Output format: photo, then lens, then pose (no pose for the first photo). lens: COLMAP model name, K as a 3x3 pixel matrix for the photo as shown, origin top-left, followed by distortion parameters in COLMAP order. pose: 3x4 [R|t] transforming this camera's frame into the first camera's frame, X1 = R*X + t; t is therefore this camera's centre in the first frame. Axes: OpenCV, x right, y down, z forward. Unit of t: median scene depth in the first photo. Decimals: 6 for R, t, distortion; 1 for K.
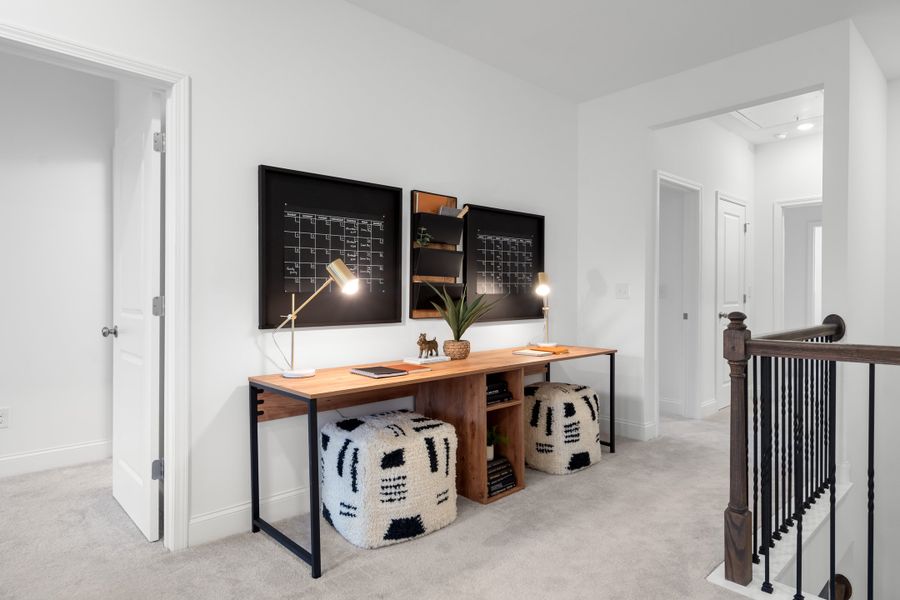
lens RADIAL K [[574.8, 0, 450.0], [0, 574.8, 300.0], [0, 0, 1]] dist [0.007268, 0.004678]
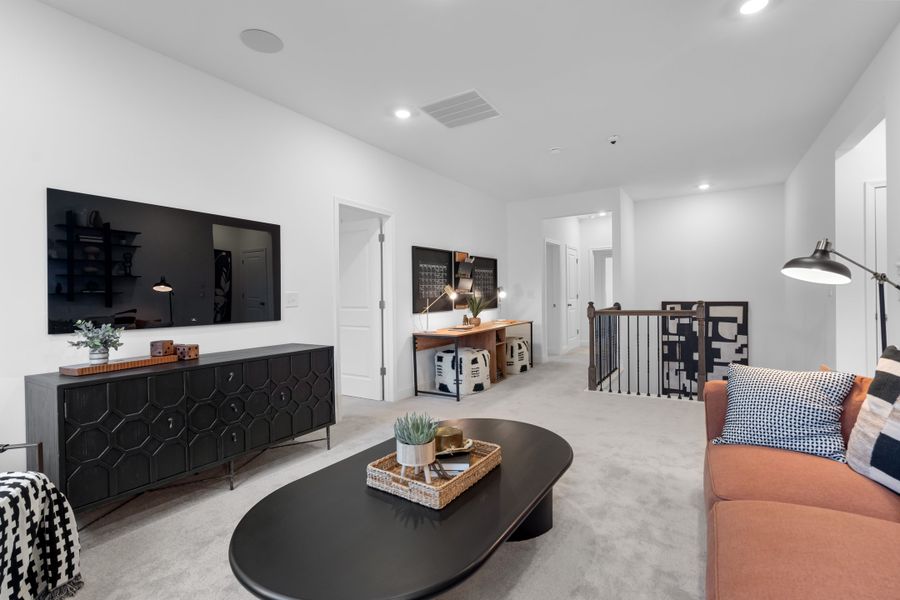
lens RADIAL K [[574.8, 0, 450.0], [0, 574.8, 300.0], [0, 0, 1]] dist [0.007268, 0.004678]
pose [[0.951433, -0.021434, 0.307110, -0.847003], [0.021024, 0.999768, 0.004643, -0.013287], [-0.307138, 0.002039, 0.951663, -1.231361]]
